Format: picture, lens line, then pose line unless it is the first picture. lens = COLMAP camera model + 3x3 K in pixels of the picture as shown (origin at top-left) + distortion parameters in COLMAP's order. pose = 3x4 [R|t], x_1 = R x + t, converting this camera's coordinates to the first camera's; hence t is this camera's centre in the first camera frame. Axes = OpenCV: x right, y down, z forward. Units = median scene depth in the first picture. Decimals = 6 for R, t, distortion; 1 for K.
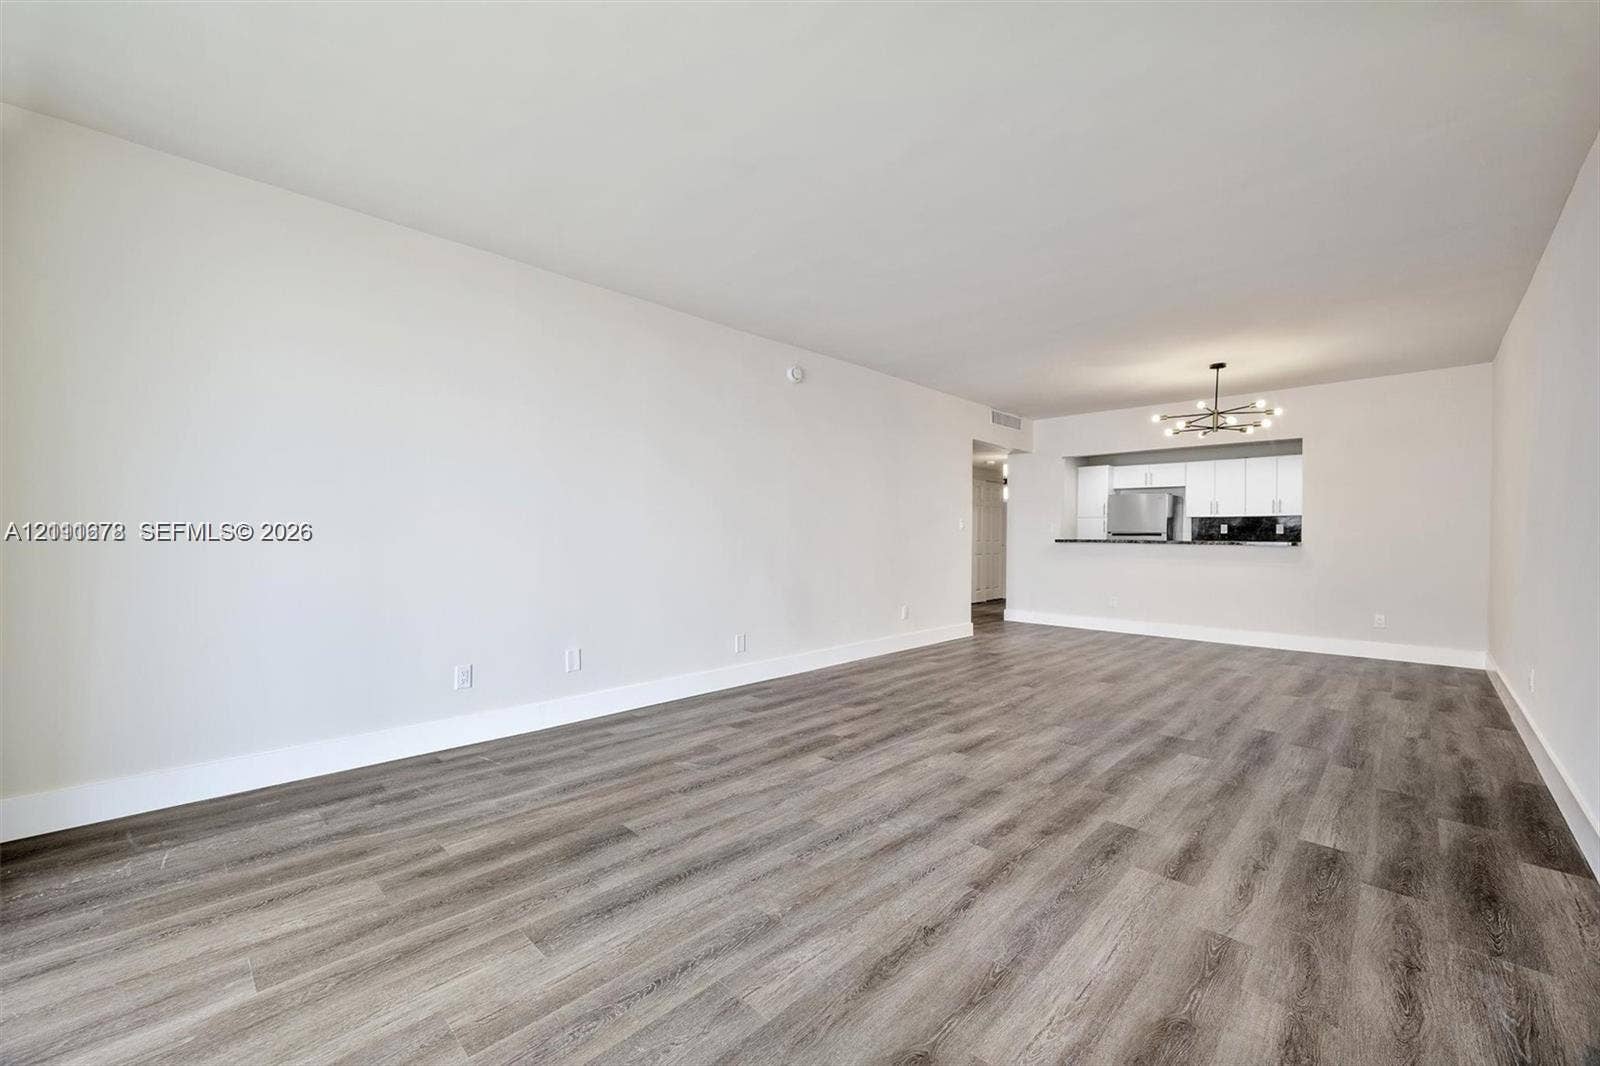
lens RADIAL K [[632.0, 0, 800.0], [0, 632.0, 533.0], [0, 0, 1]] dist [-0.000874, 0.000029]
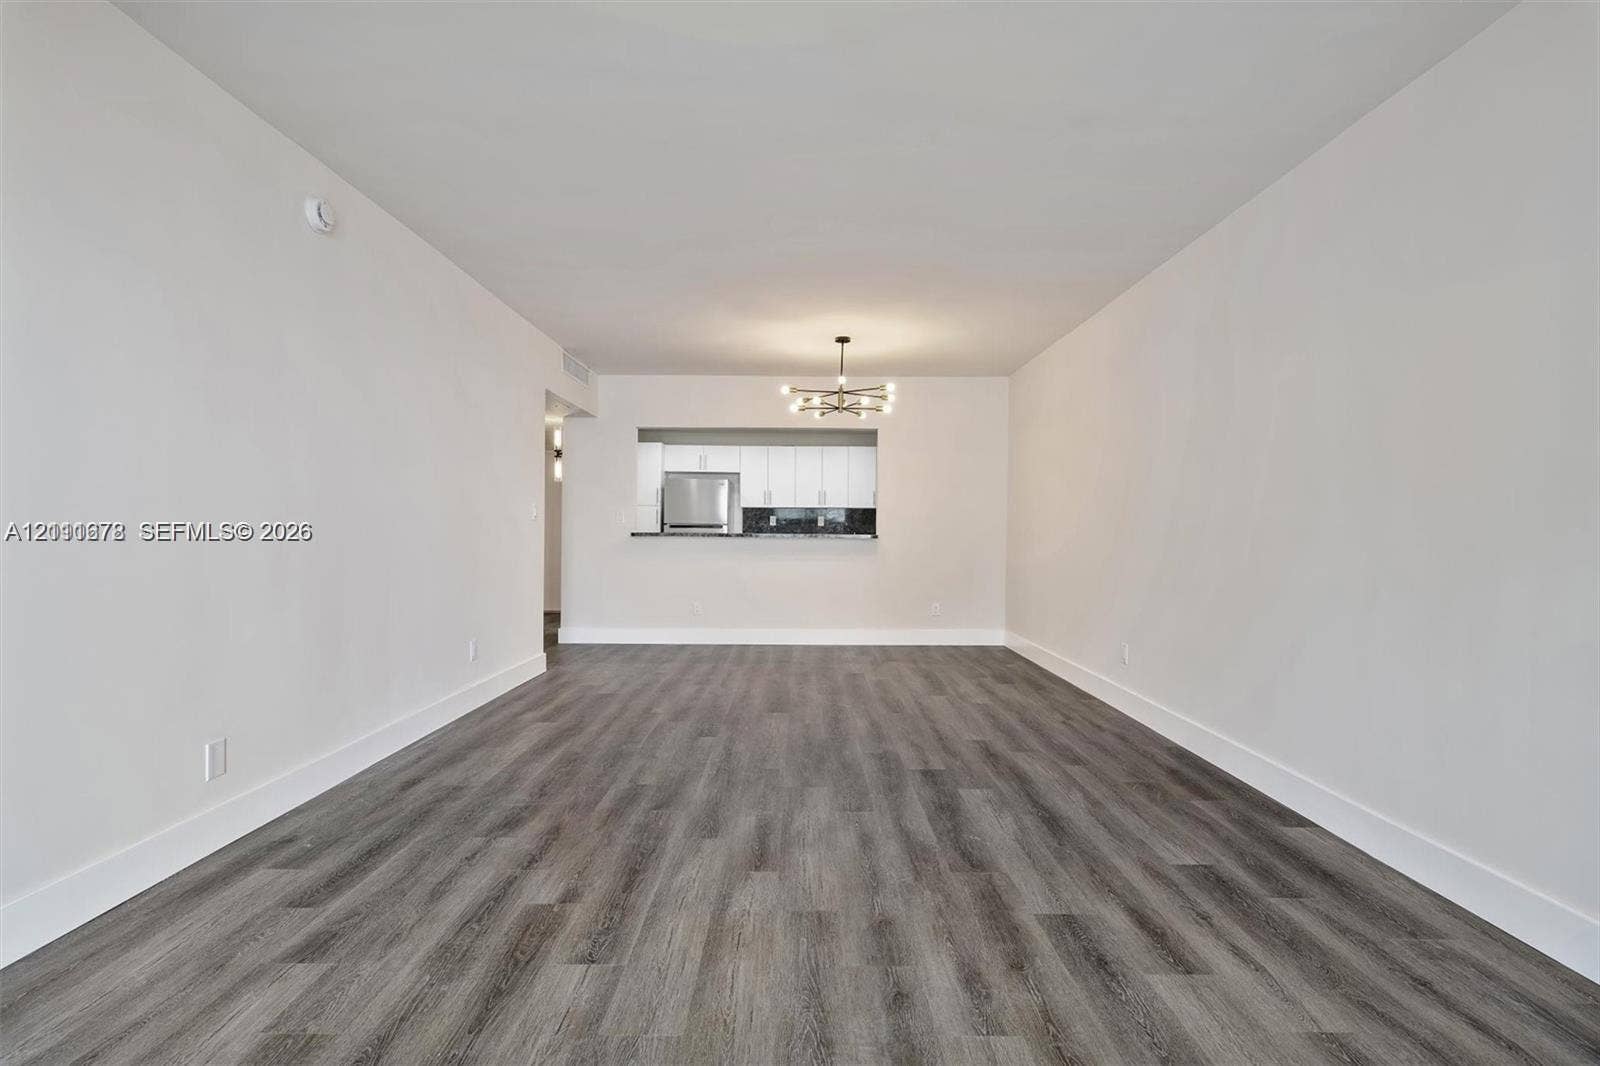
lens RADIAL K [[774.8, 0, 800.0], [0, 774.8, 533.0], [0, 0, 1]] dist [0.000383, -0.000127]
pose [[0.716384, -0.003434, 0.697698, -0.229857], [-0.004760, 0.999941, 0.009808, 0.000970], [-0.697690, -0.010347, 0.716325, 0.367926]]
